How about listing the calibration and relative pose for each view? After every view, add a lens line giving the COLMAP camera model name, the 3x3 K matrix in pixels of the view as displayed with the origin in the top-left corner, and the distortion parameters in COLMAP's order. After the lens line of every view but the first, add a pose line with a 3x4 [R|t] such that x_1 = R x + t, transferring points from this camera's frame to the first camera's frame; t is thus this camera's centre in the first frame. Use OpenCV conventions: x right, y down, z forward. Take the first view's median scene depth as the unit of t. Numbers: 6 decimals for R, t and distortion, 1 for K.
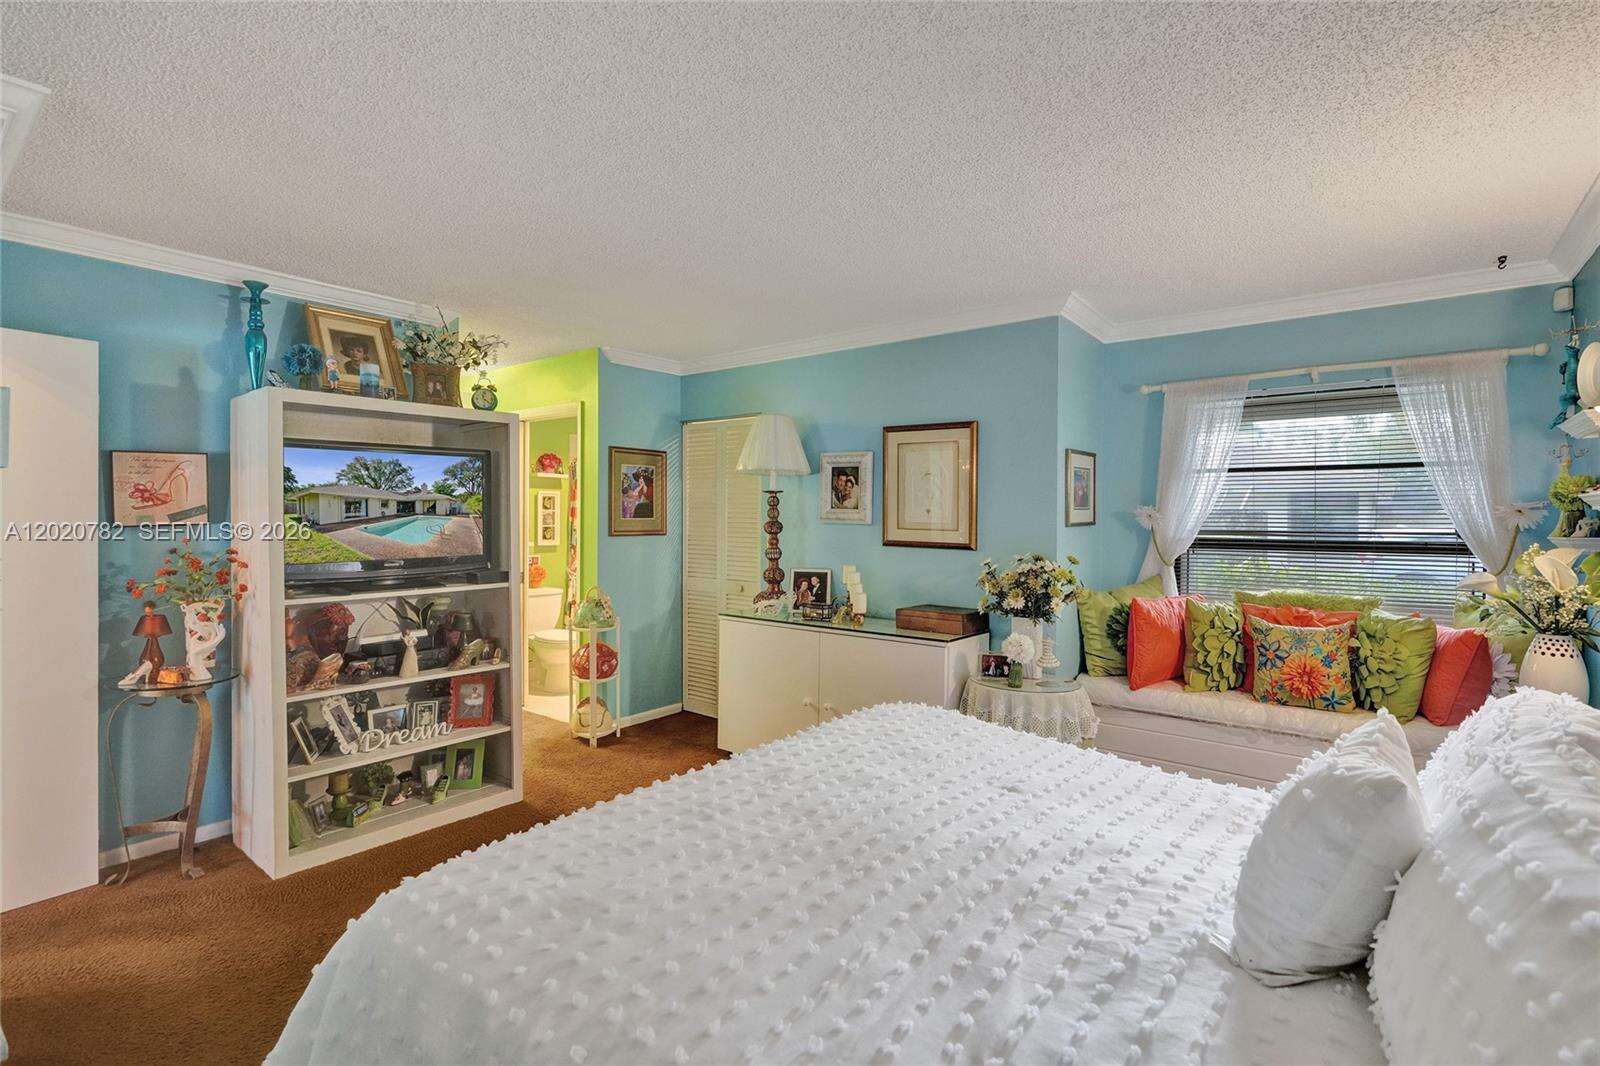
lens RADIAL K [[751.4, 0, 813.9], [0, 751.4, 522.7], [0, 0, 1]] dist [-0.004228, -0.000018]
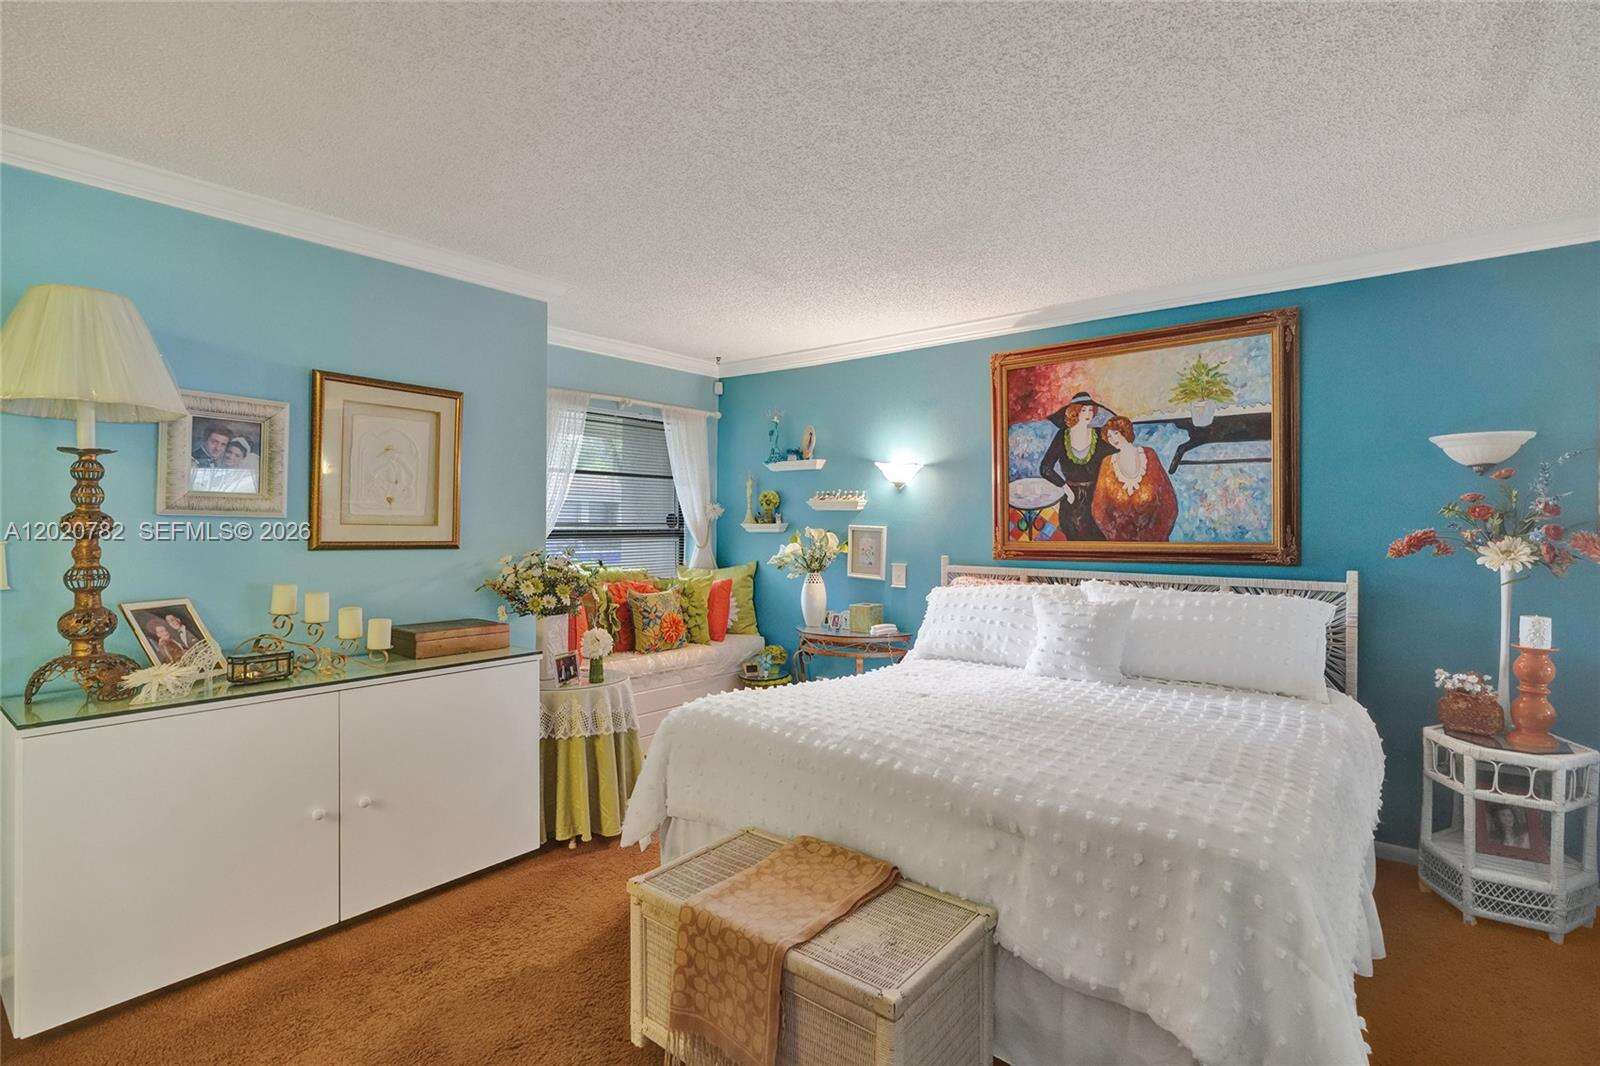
lens RADIAL K [[751.4, 0, 812.7], [0, 751.4, 527.6], [0, 0, 1]] dist [-0.004228, -0.000018]
pose [[0.019041, -0.012408, 0.999742, -0.597840], [0.003070, 0.999919, 0.012352, 0.004586], [-0.999814, 0.002834, 0.019078, 0.590988]]
